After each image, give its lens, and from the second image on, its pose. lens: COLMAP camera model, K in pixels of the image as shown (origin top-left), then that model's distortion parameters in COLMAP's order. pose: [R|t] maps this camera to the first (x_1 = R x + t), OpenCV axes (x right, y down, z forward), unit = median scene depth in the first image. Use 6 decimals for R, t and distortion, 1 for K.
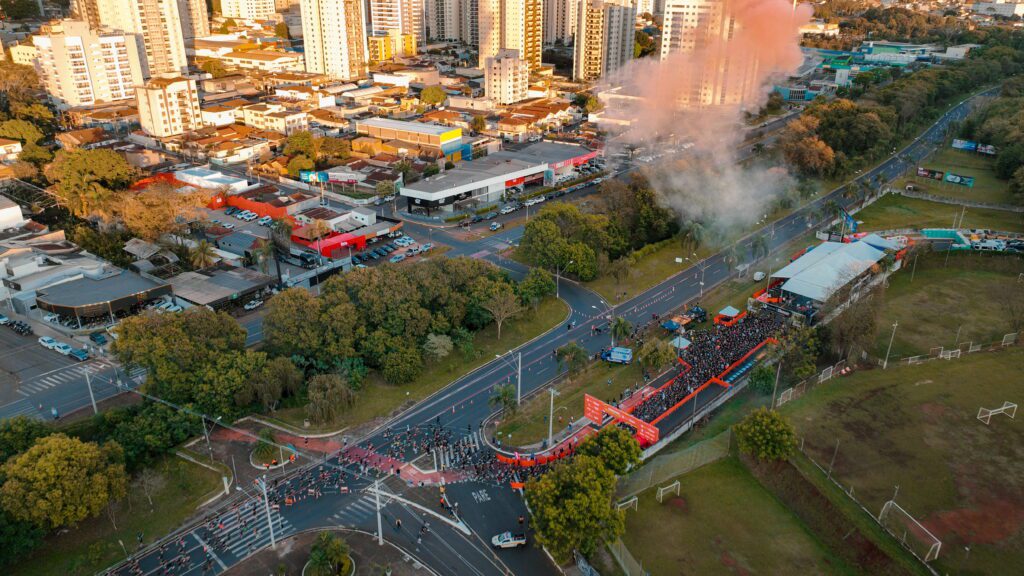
lens RADIAL K [[729.5, 0, 510.4], [0, 729.5, 288.7], [0, 0, 1]] dist [0.001033, 0.010785]
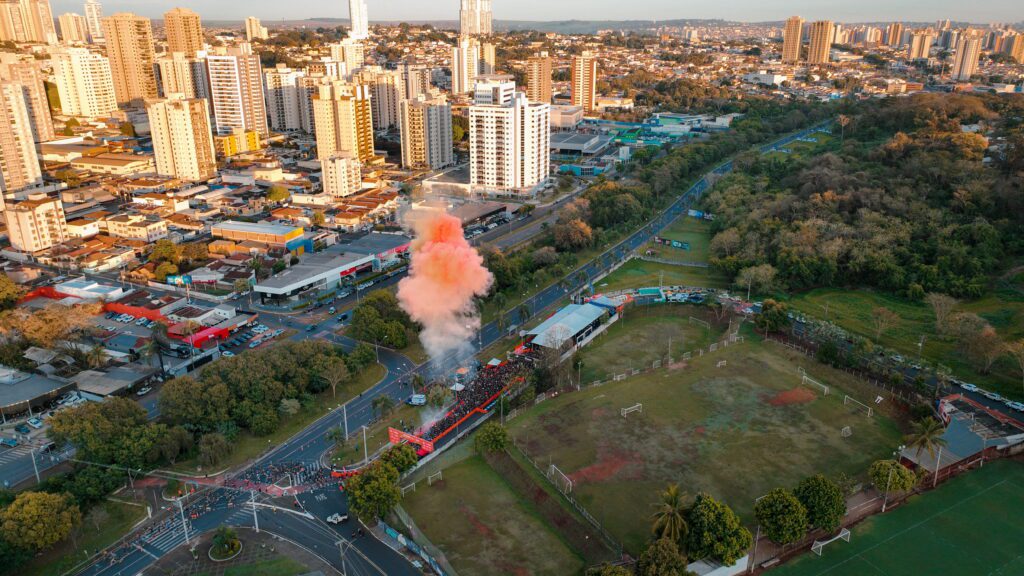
lens RADIAL K [[729.5, 0, 512.9], [0, 729.5, 287.2], [0, 0, 1]] dist [0.001033, 0.010785]
pose [[0.979093, -0.076932, 0.188301, 0.060872], [0.089812, 0.994099, -0.060841, -0.022052], [-0.182510, 0.076481, 0.980225, -0.390223]]
